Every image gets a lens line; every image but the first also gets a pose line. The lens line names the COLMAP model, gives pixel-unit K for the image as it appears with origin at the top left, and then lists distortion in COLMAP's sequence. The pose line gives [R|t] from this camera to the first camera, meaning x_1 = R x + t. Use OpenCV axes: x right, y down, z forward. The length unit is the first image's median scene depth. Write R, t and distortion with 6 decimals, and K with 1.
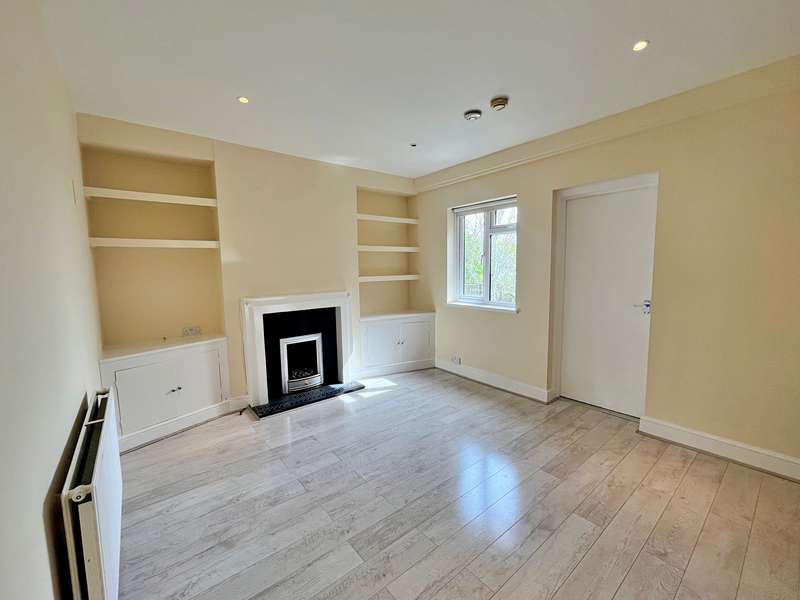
lens RADIAL K [[332.7, 0, 400.0], [0, 332.7, 300.0], [0, 0, 1]] dist [-0.007803, -0.000395]
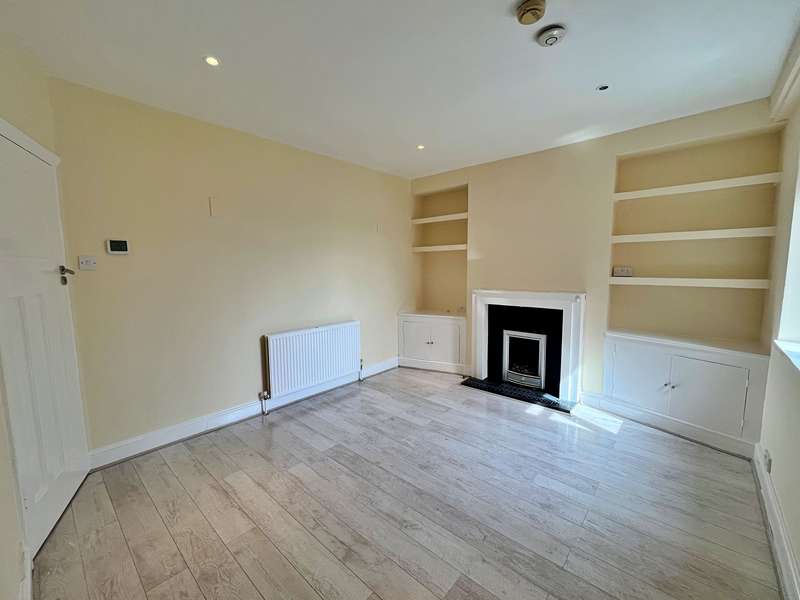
lens RADIAL K [[332.7, 0, 400.0], [0, 332.7, 300.0], [0, 0, 1]] dist [-0.007803, -0.000395]
pose [[0.156491, 0.115777, -0.980870, 0.697949], [-0.094268, 0.990323, 0.101853, -0.062999], [0.983170, 0.076526, 0.165890, 0.512177]]
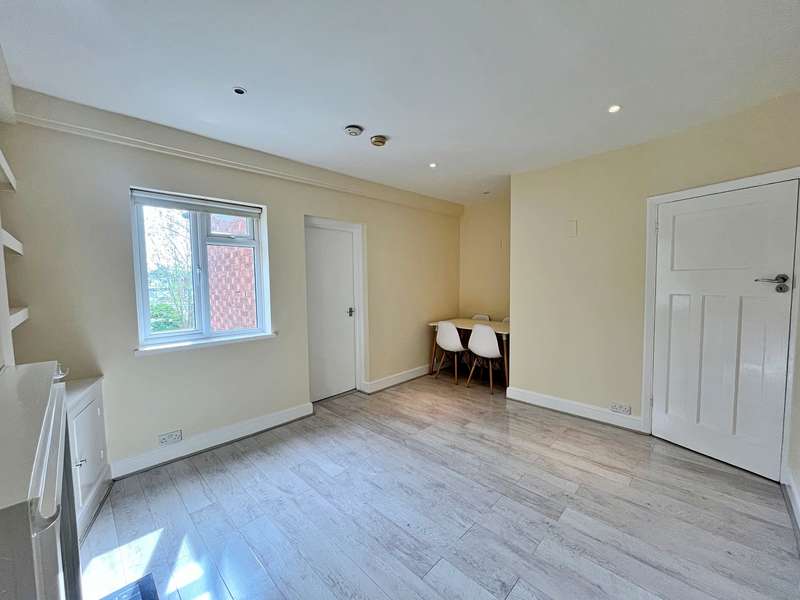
lens RADIAL K [[321.5, 0, 400.0], [0, 321.5, 300.0], [0, 0, 1]] dist [-0.000525, -0.000070]
pose [[-0.107128, -0.047554, 0.993107, -0.609573], [0.115278, 0.991525, 0.059914, -0.080291], [-0.987540, 0.120902, -0.100738, 0.816008]]
